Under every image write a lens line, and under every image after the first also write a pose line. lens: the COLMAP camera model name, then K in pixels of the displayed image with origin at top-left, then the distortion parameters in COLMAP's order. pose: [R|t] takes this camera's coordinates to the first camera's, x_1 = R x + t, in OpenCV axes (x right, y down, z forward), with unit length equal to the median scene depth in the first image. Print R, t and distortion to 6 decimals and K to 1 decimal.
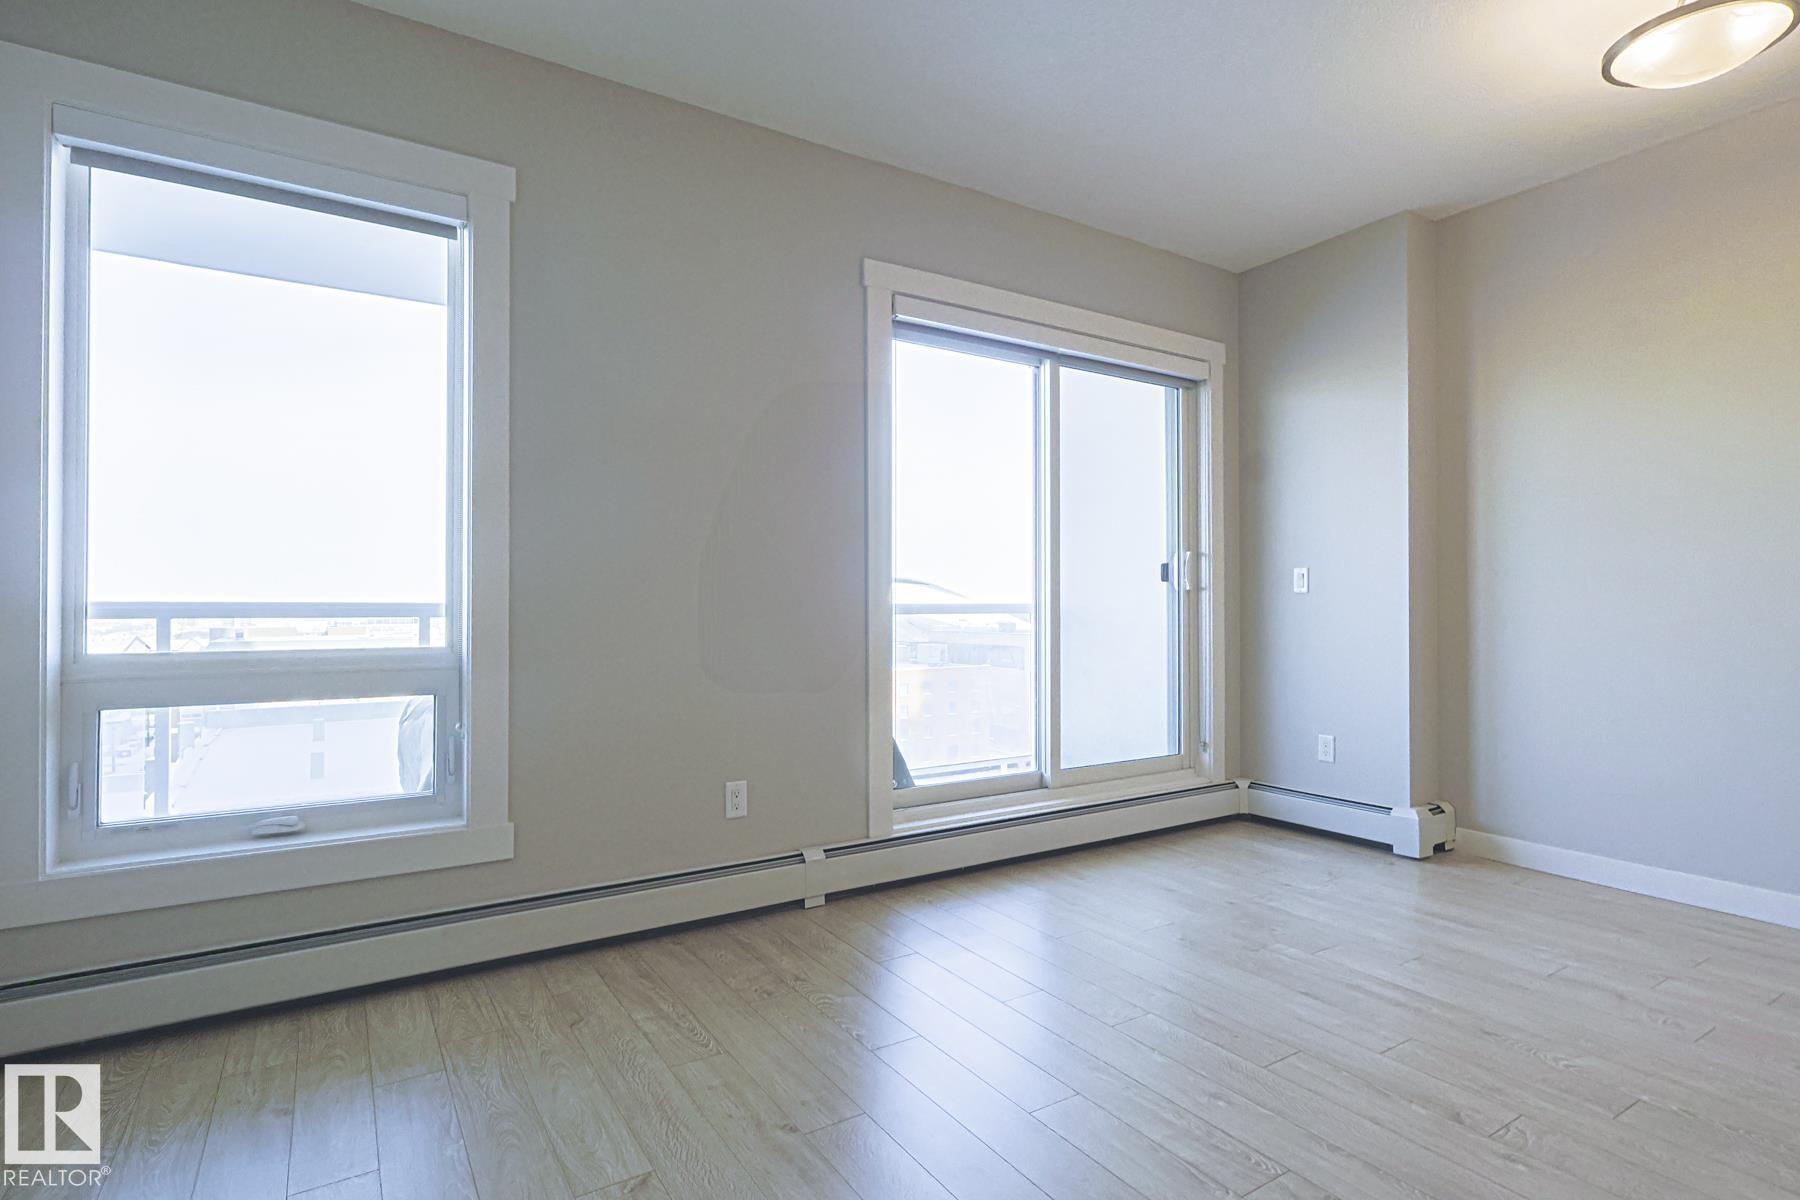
lens RADIAL K [[890.4, 0, 903.9], [0, 890.4, 602.7], [0, 0, 1]] dist [0.006602, 0.000118]
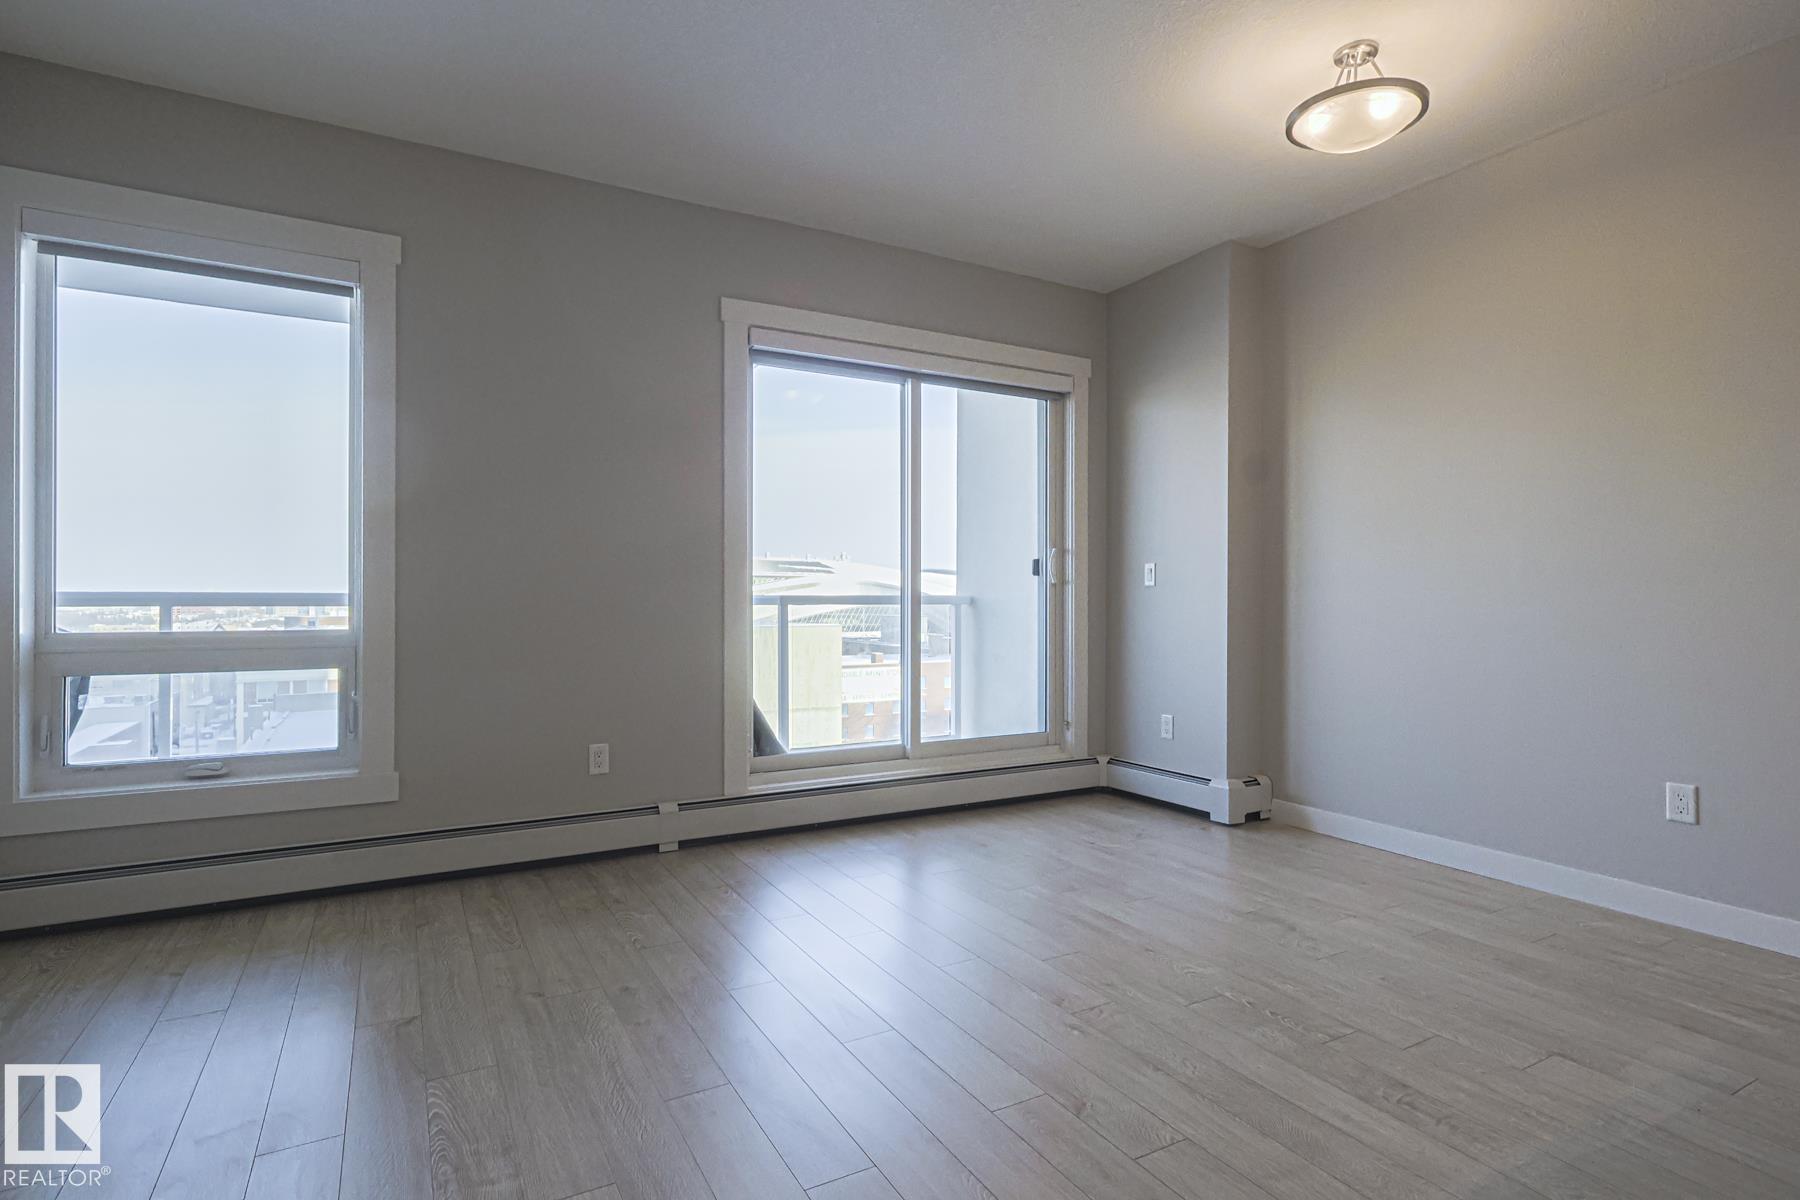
lens RADIAL K [[890.4, 0, 901.8], [0, 890.4, 600.7], [0, 0, 1]] dist [0.006602, 0.000118]
pose [[0.998362, 0.002873, -0.057143, 0.252575], [-0.002485, 0.999973, 0.006861, 0.000288], [0.057161, -0.006708, 0.998342, -0.145154]]
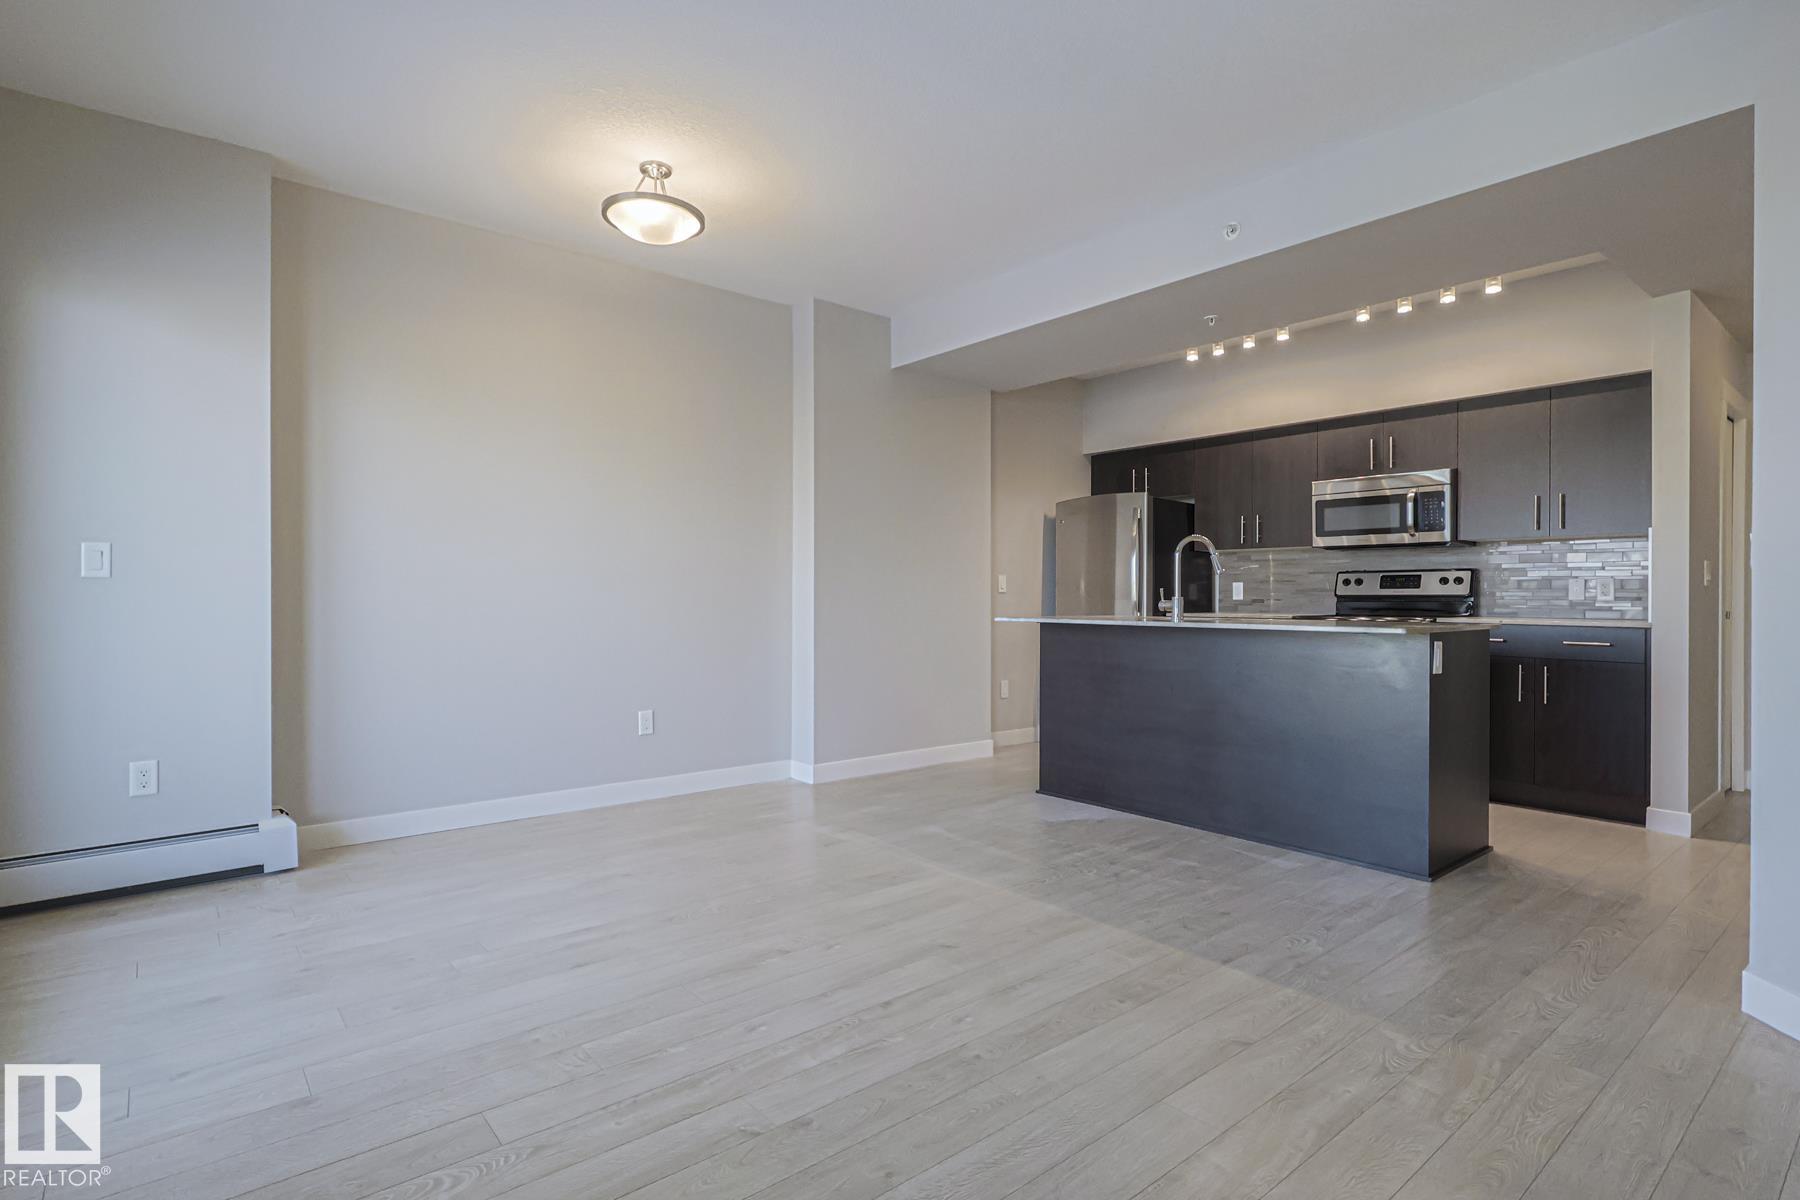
lens RADIAL K [[890.4, 0, 896.4], [0, 890.4, 591.4], [0, 0, 1]] dist [0.006602, 0.000118]
pose [[-0.119700, -0.000961, 0.992810, -0.457277], [-0.009824, 0.999952, -0.000216, -0.006731], [-0.992762, -0.009779, -0.119703, 0.540255]]
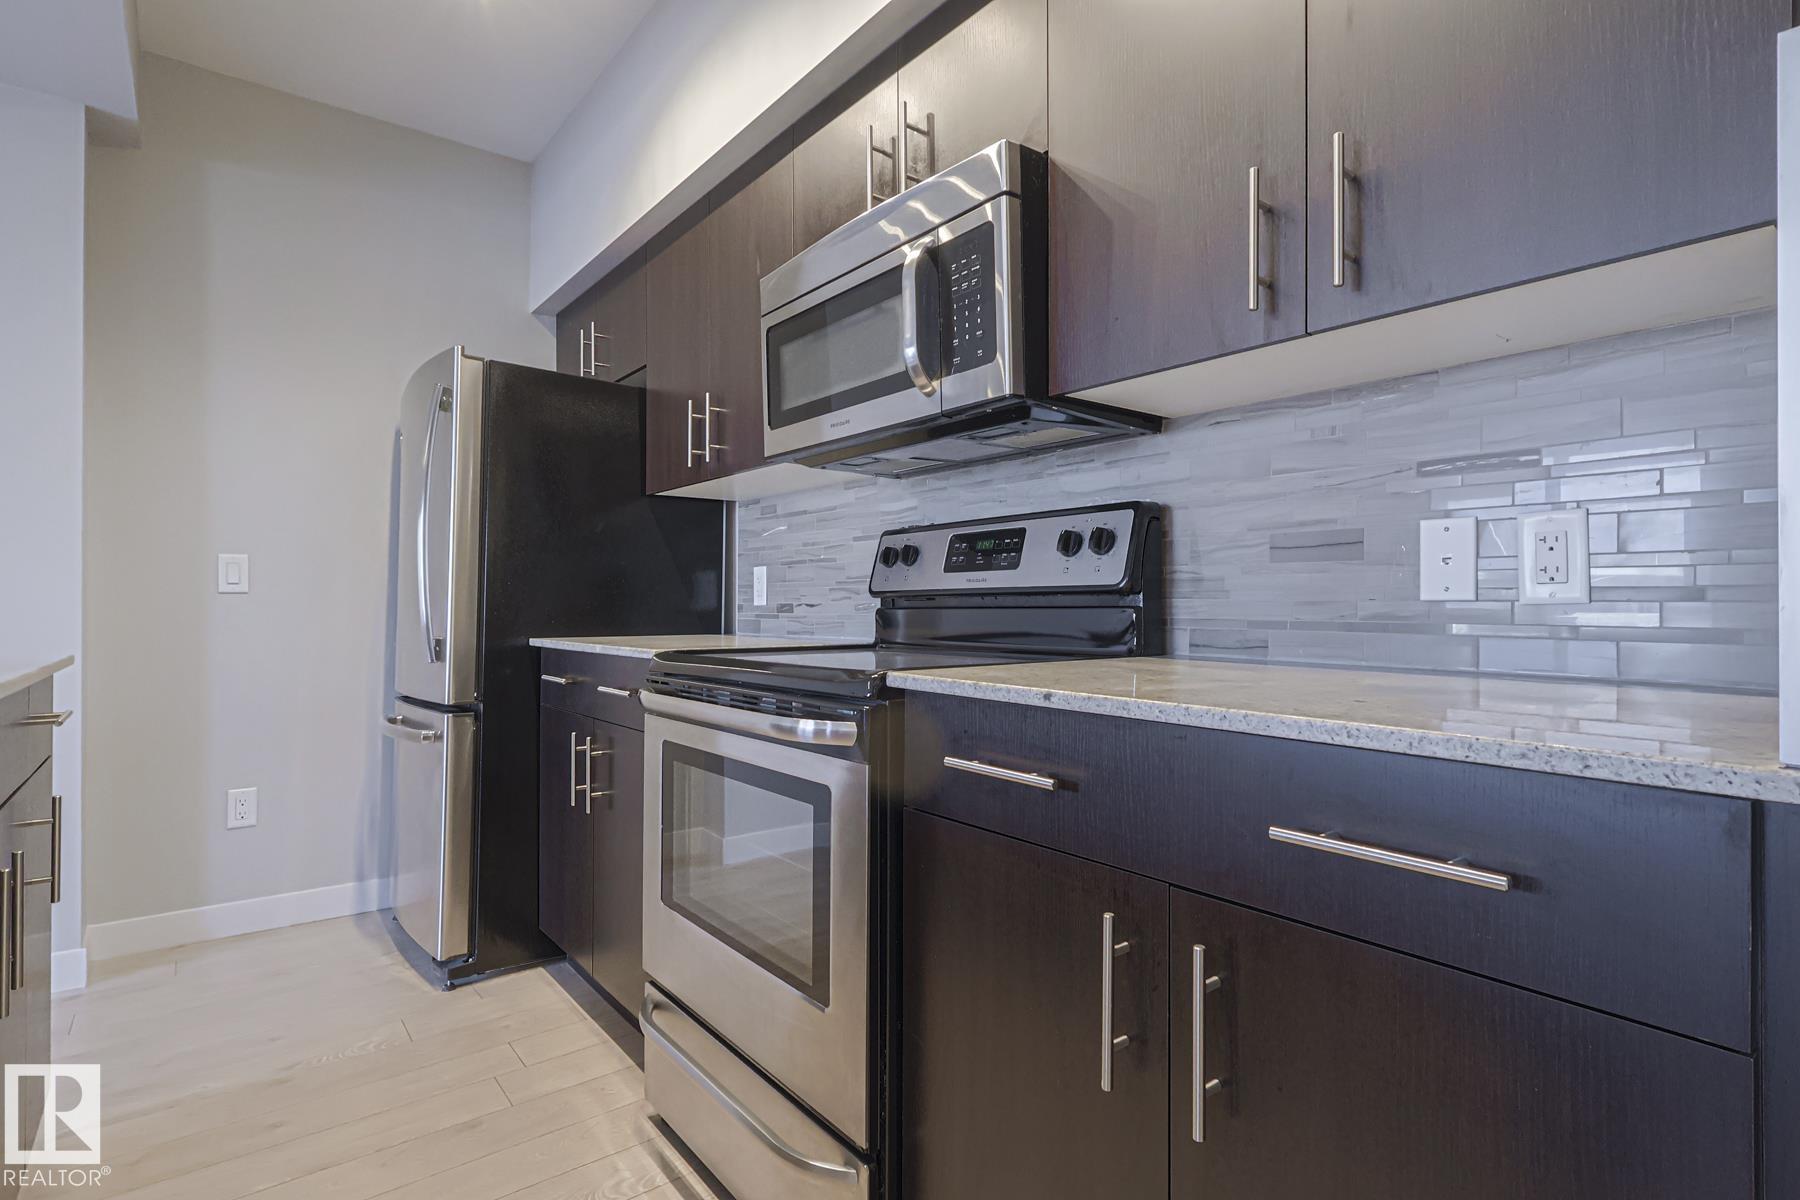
lens RADIAL K [[890.4, 0, 897.8], [0, 890.4, 598.8], [0, 0, 1]] dist [0.006602, 0.000118]
pose [[-0.078956, -0.002563, 0.996875, 0.487290], [-0.003321, 0.999992, 0.002308, -0.004740], [-0.996873, -0.003128, -0.078964, -0.462481]]
